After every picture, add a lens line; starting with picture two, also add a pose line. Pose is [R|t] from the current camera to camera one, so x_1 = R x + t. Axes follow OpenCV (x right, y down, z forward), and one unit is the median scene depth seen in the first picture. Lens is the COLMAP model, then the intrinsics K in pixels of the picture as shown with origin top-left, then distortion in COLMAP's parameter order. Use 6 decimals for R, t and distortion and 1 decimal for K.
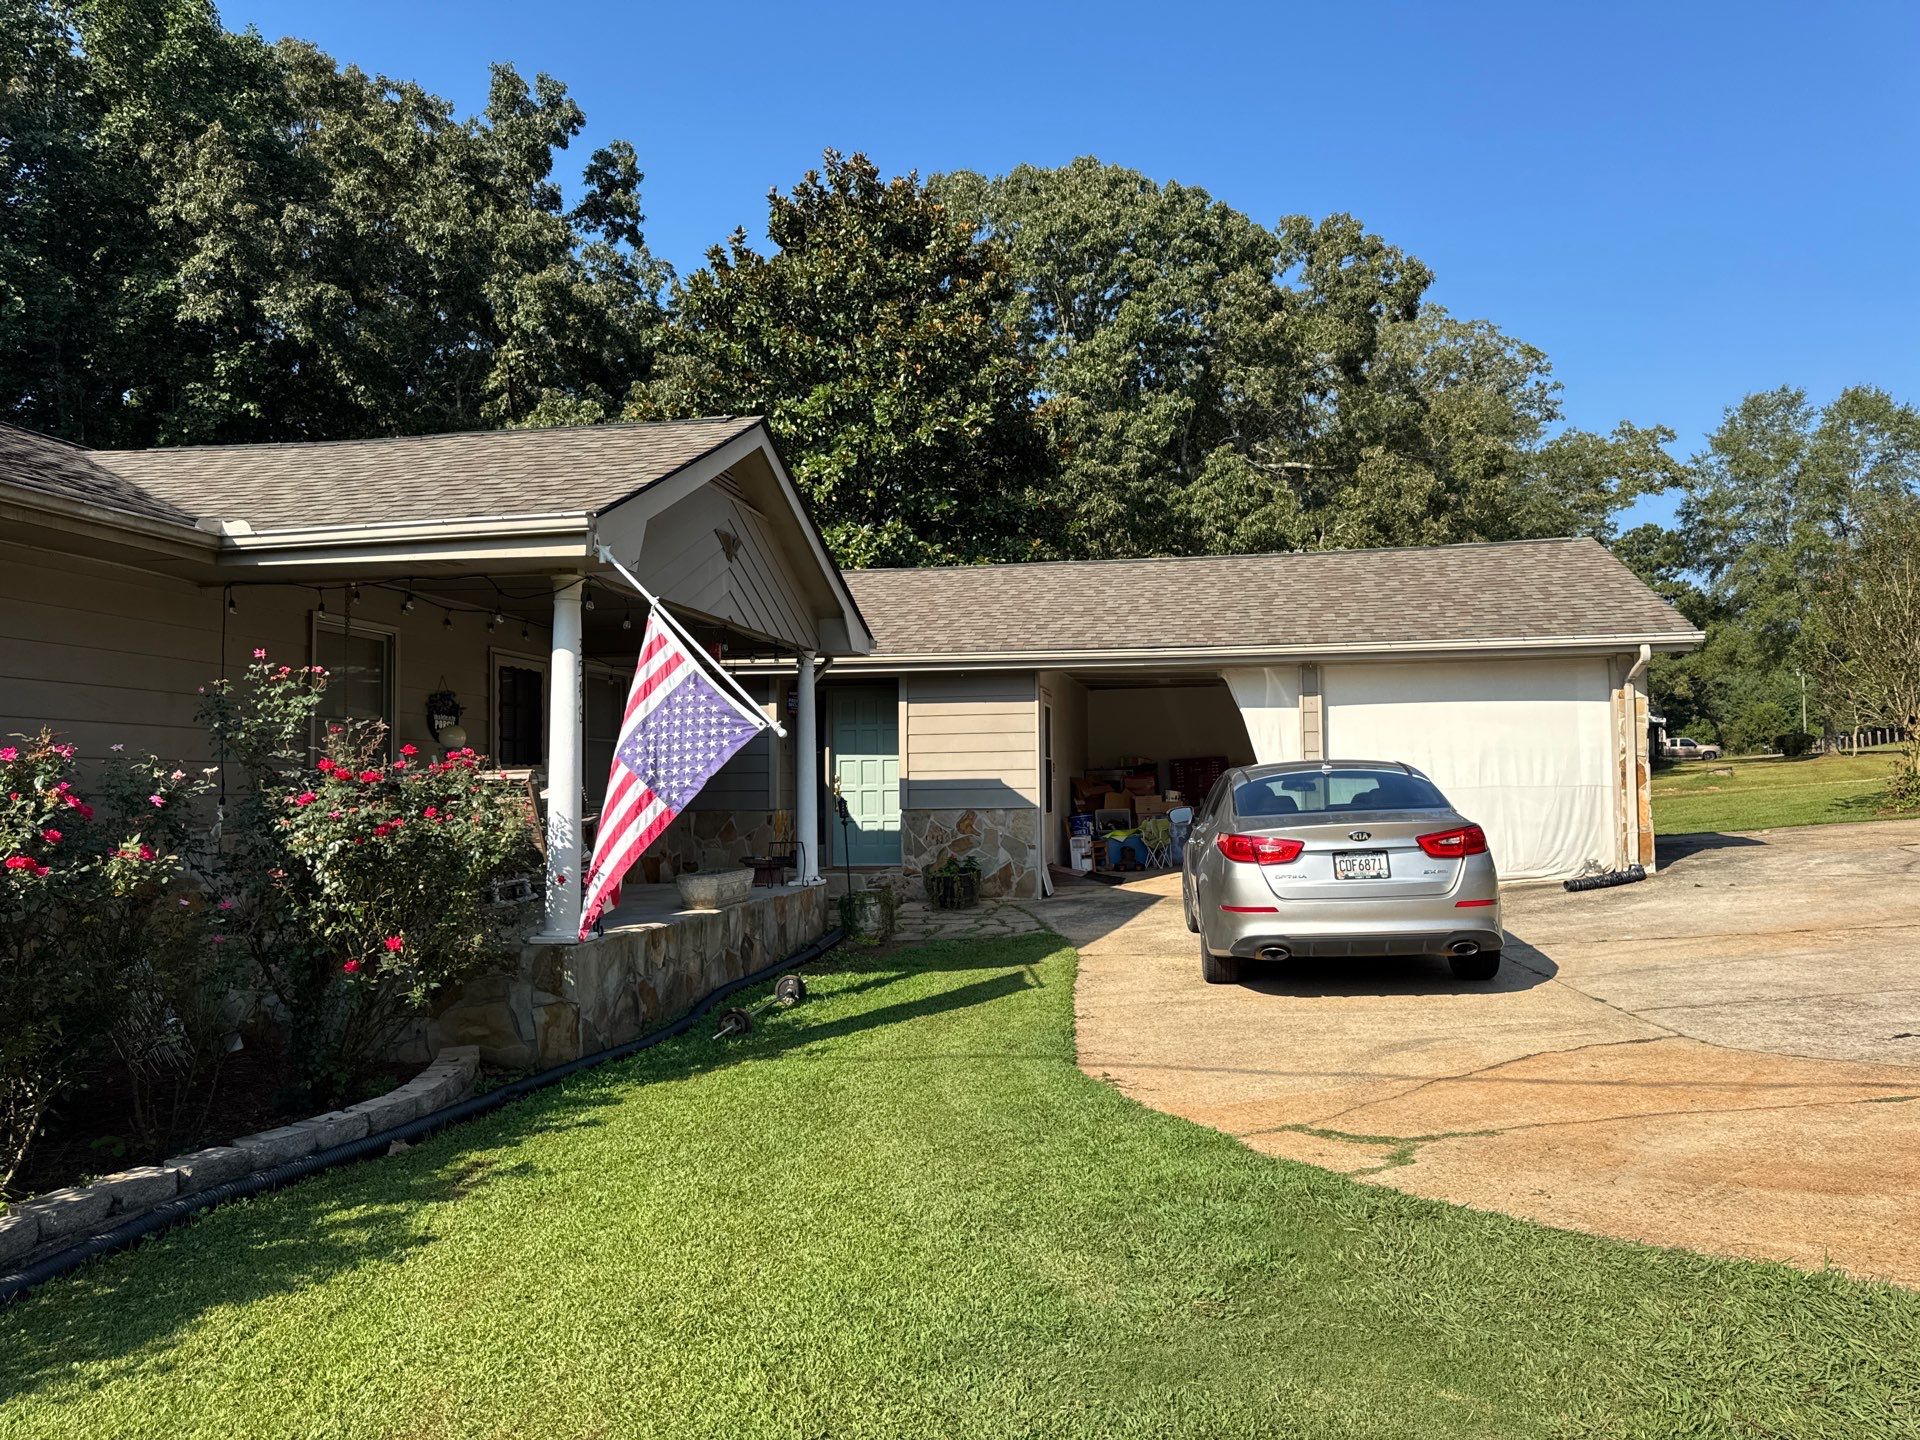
lens RADIAL K [[1330.5, 0, 959.7], [0, 1330.5, 714.8], [0, 0, 1]] dist [0.143098, -0.208511]
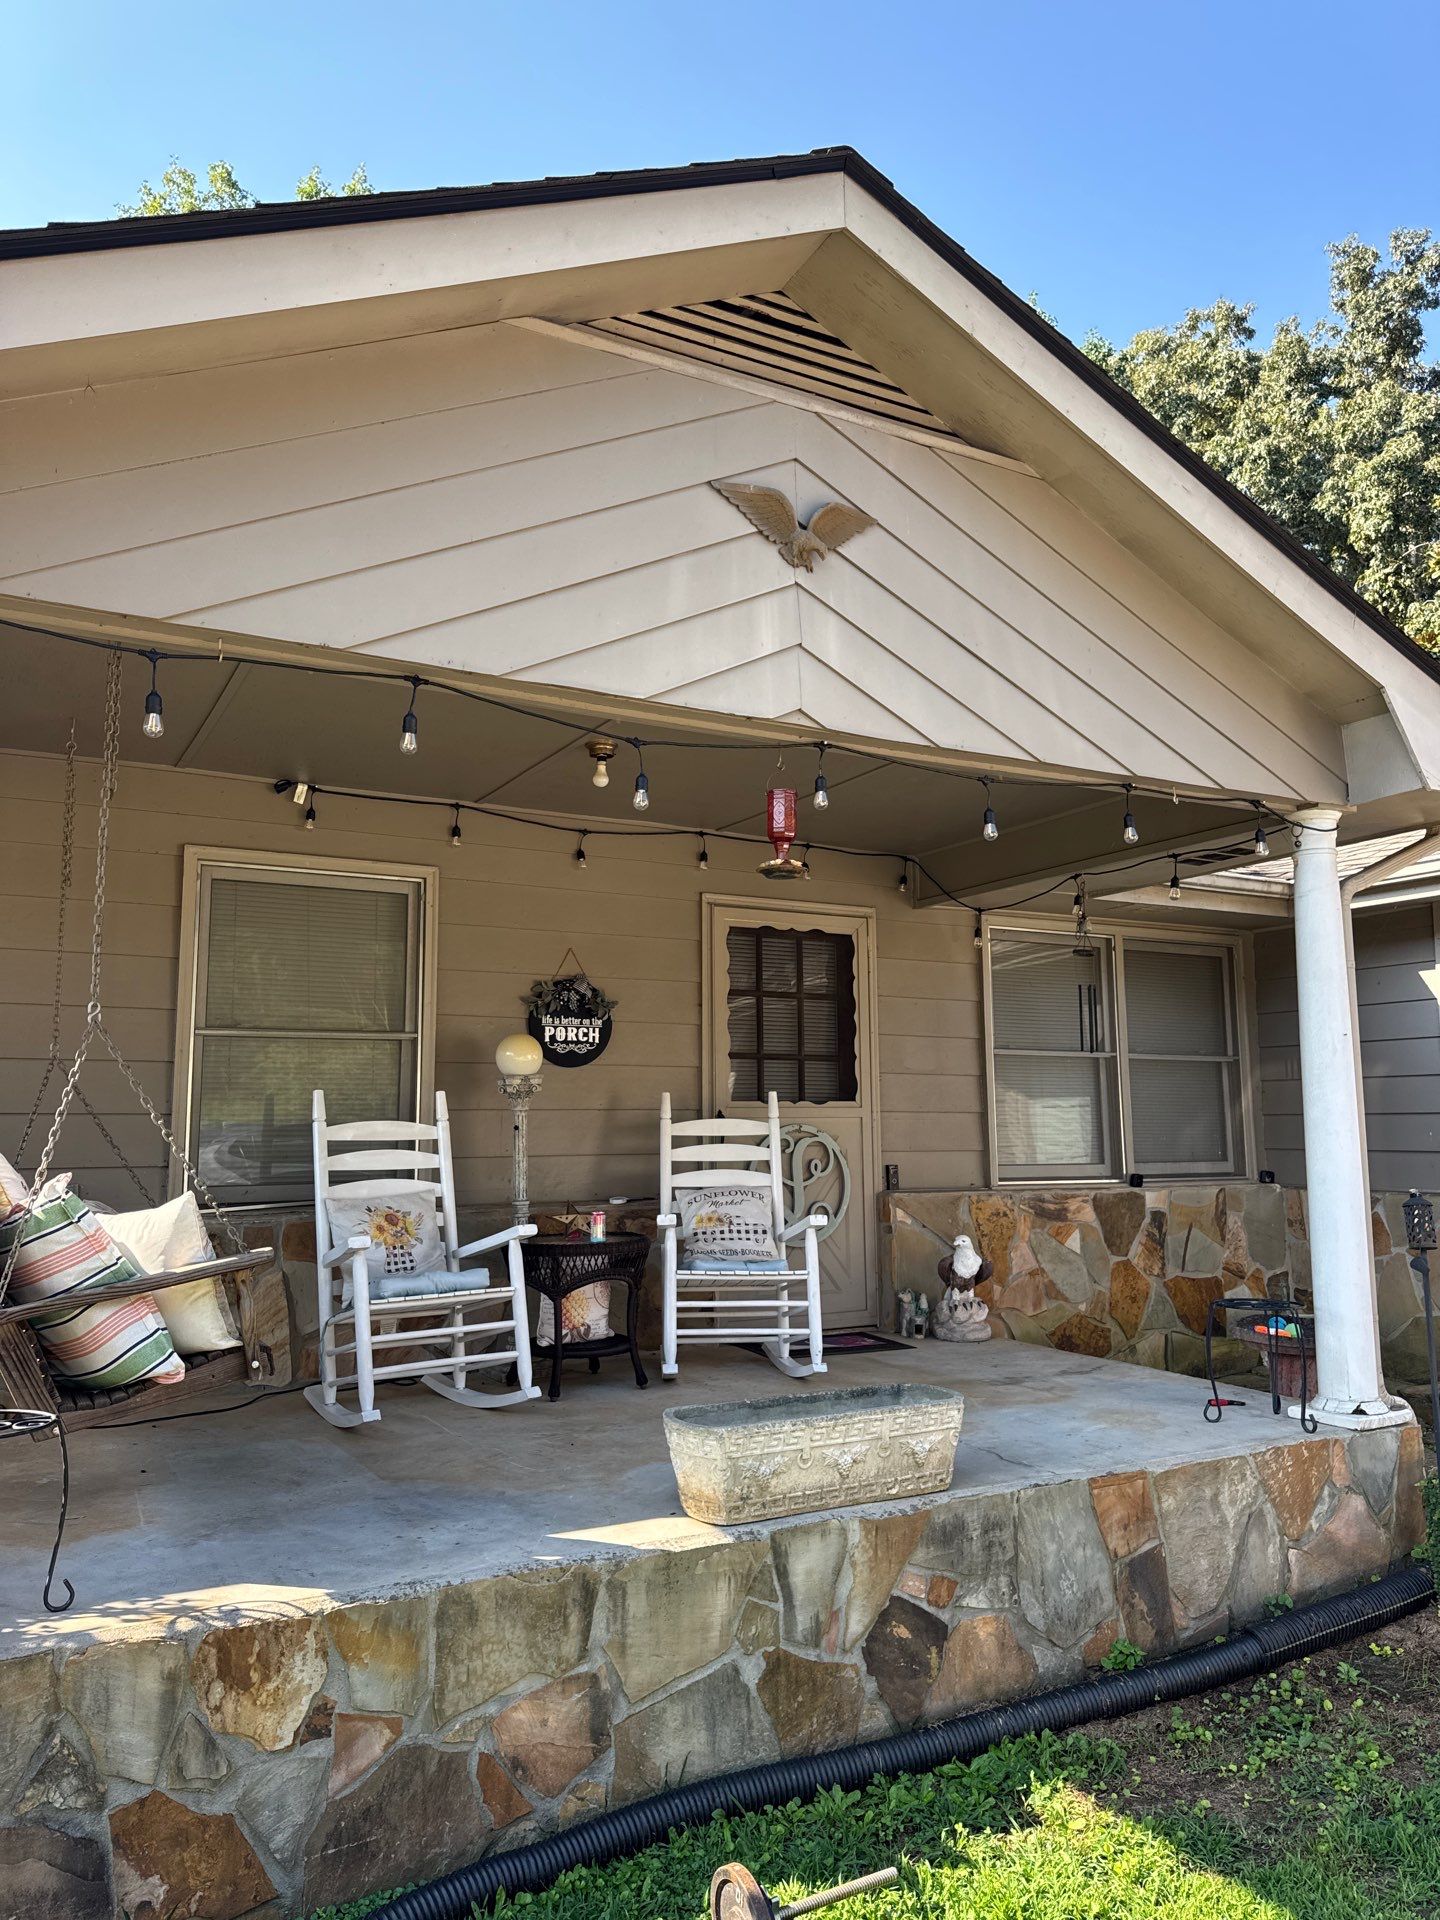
lens RADIAL K [[1343.4, 0, 724.4], [0, 1343.4, 958.3], [0, 0, 1]] dist [0.114901, -0.182453]
pose [[0.634789, -0.087689, -0.767694, 0.068129], [0.042399, 0.995996, -0.078708, 0.016488], [0.771522, 0.017414, 0.635965, 0.507488]]
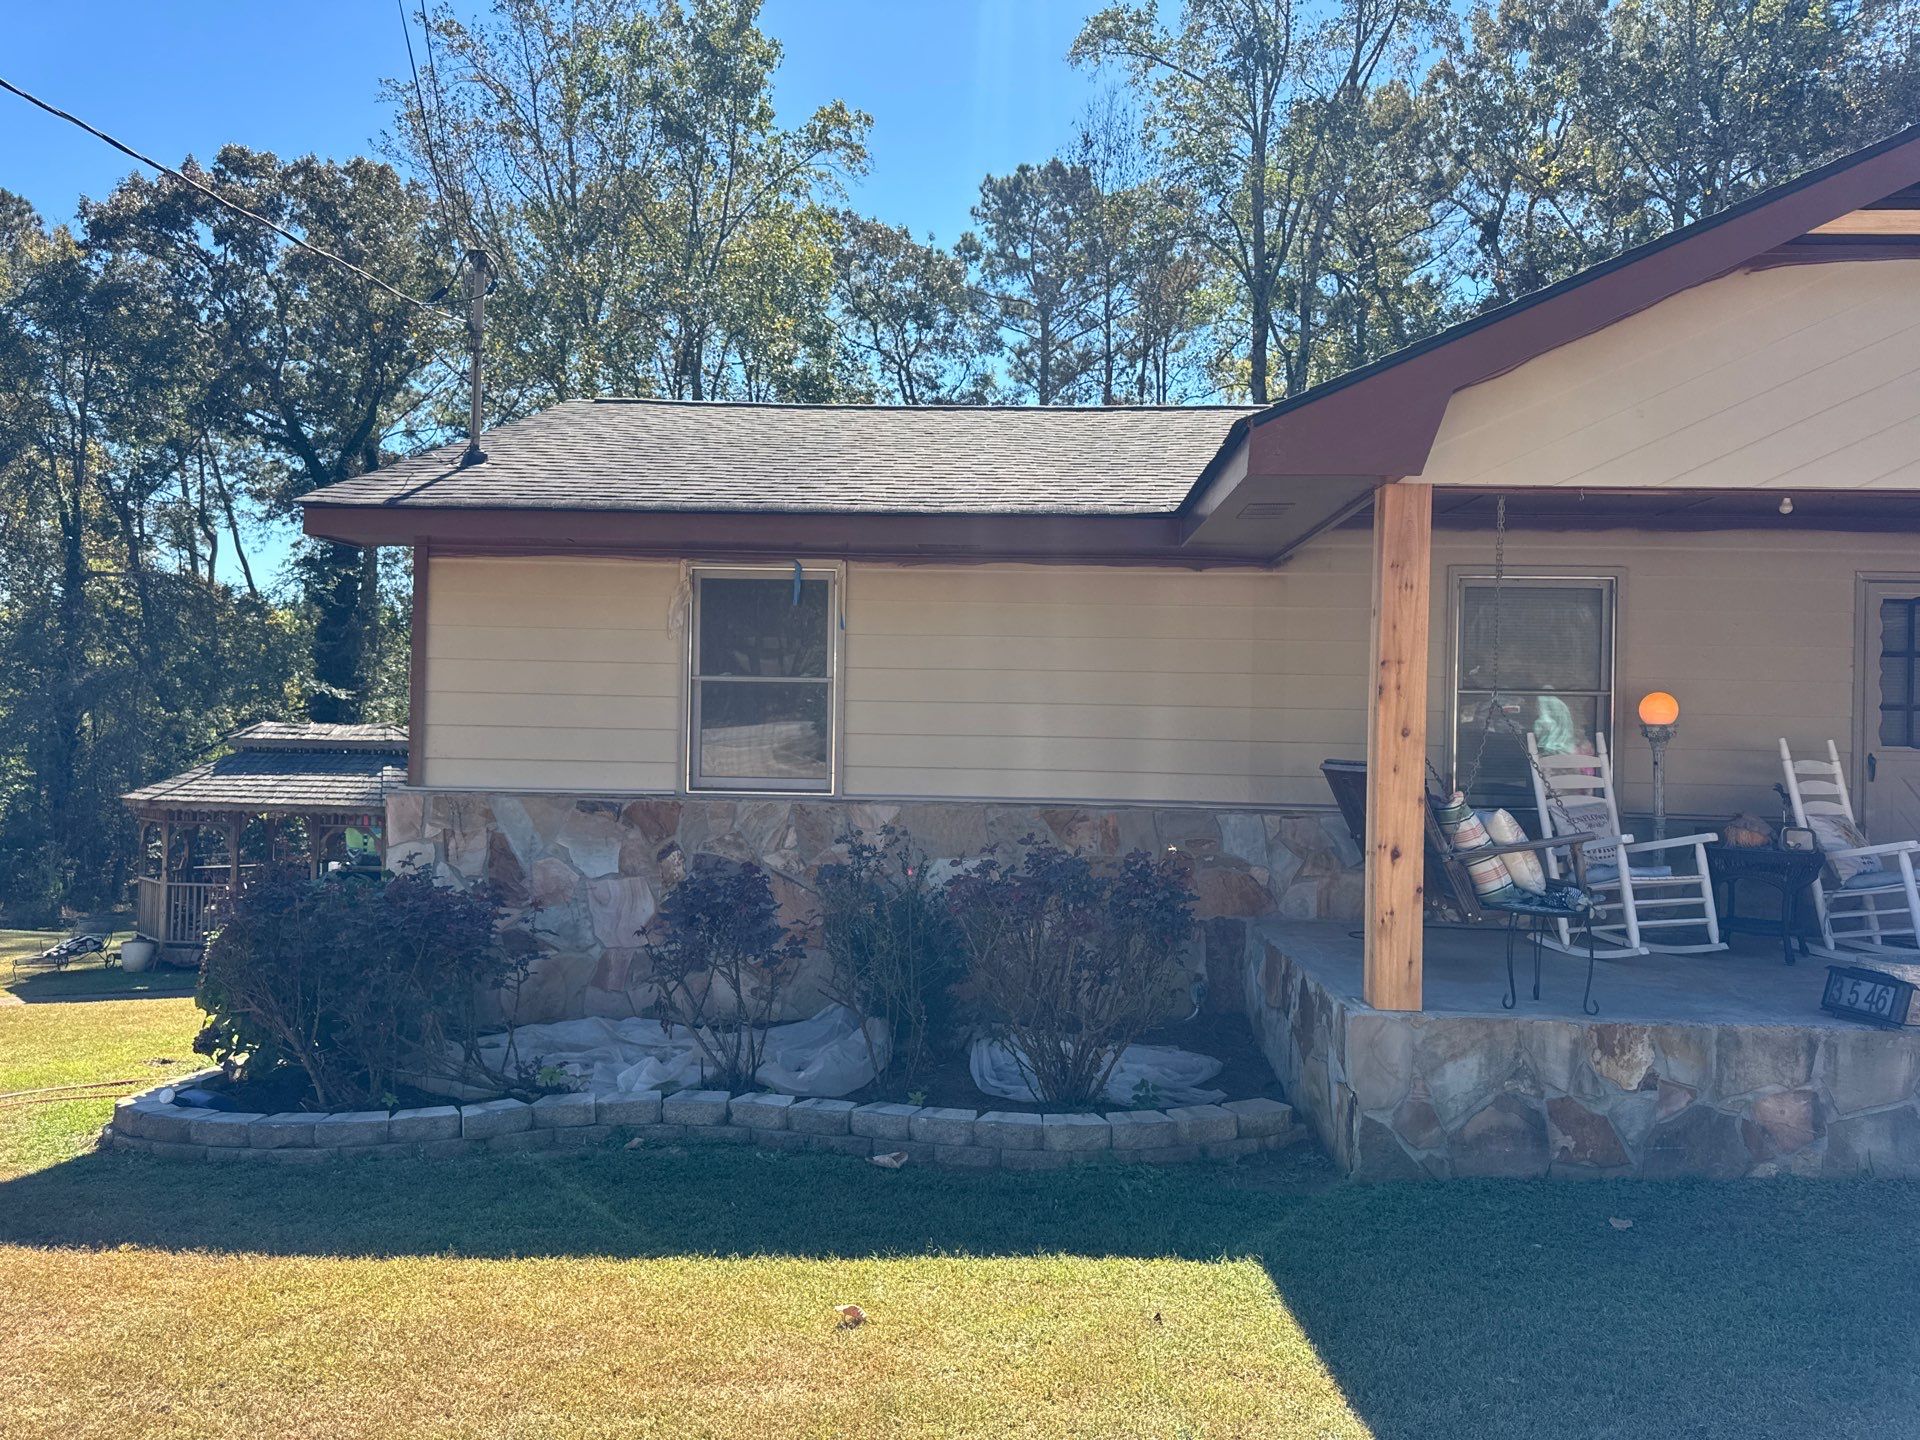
lens RADIAL K [[1348.0, 0, 952.5], [0, 1348.0, 725.9], [0, 0, 1]] dist [0.049086, -0.064568]
pose [[0.136579, 0.010131, -0.990577, 0.206424], [0.033972, 0.999312, 0.014905, 0.000449], [0.990047, -0.035688, 0.136141, 0.357011]]
